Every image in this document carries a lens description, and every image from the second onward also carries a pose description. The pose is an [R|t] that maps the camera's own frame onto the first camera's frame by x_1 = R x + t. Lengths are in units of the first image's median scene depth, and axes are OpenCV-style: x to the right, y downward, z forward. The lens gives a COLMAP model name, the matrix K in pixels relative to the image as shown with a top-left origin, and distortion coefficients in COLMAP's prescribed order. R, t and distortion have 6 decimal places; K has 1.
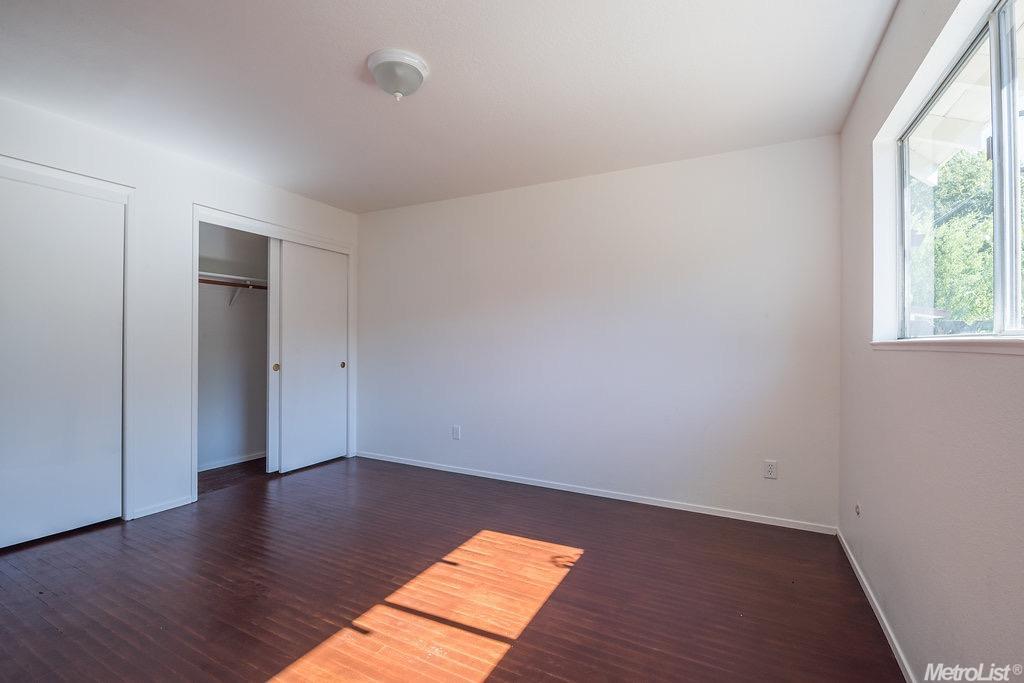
lens RADIAL K [[446.3, 0, 512.2], [0, 446.3, 344.2], [0, 0, 1]] dist [0.000727, -0.011009]
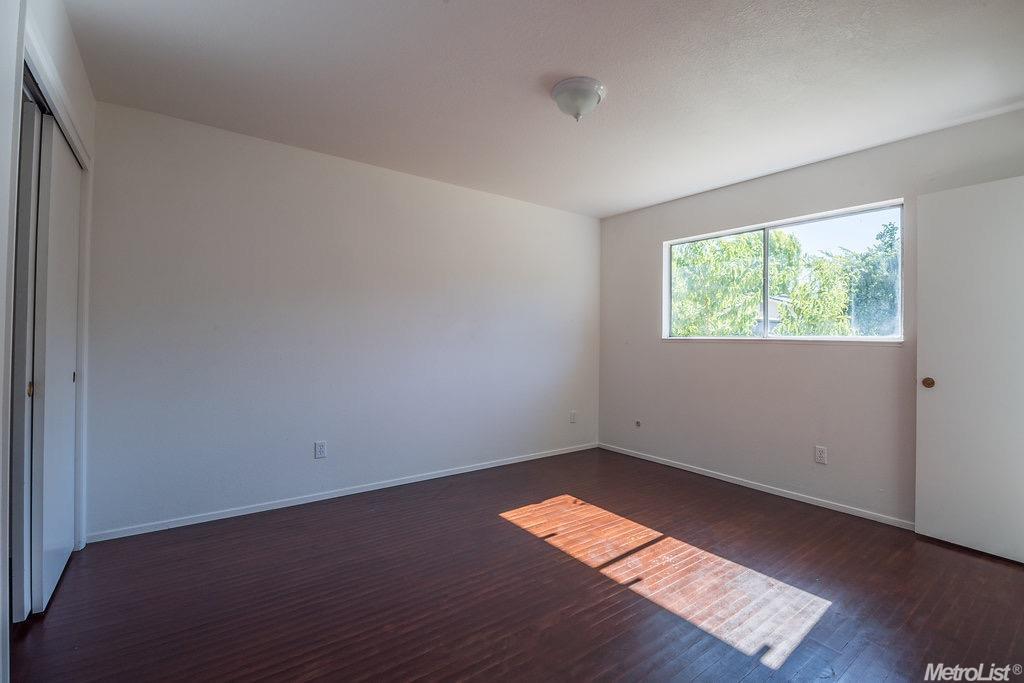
lens RADIAL K [[459.6, 0, 512.0], [0, 459.6, 341.5], [0, 0, 1]] dist [-0.000556, -0.012290]
pose [[0.433102, -0.009424, 0.901296, -1.288899], [-0.009565, 0.999841, 0.015051, -0.017404], [-0.901294, -0.015140, 0.432943, 0.623318]]
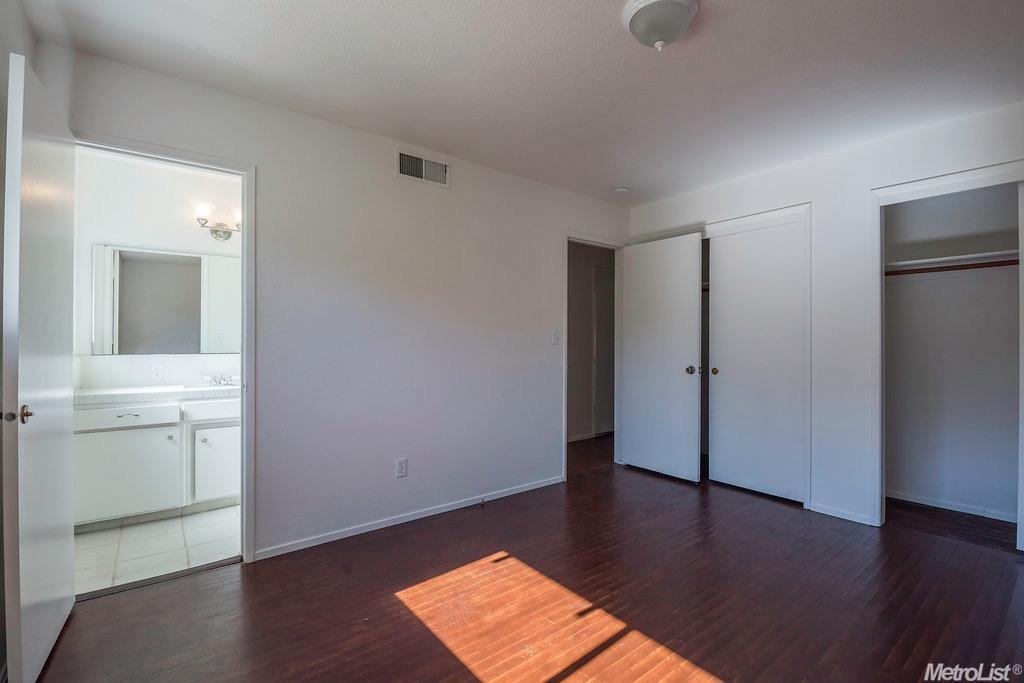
lens RADIAL K [[446.3, 0, 512.2], [0, 446.3, 344.2], [0, 0, 1]] dist [0.000727, -0.011009]
pose [[-0.427408, -0.016013, -0.903917, 0.564460], [-0.008561, 0.999870, -0.013665, 0.018841], [0.904018, 0.001898, -0.427489, 1.046395]]
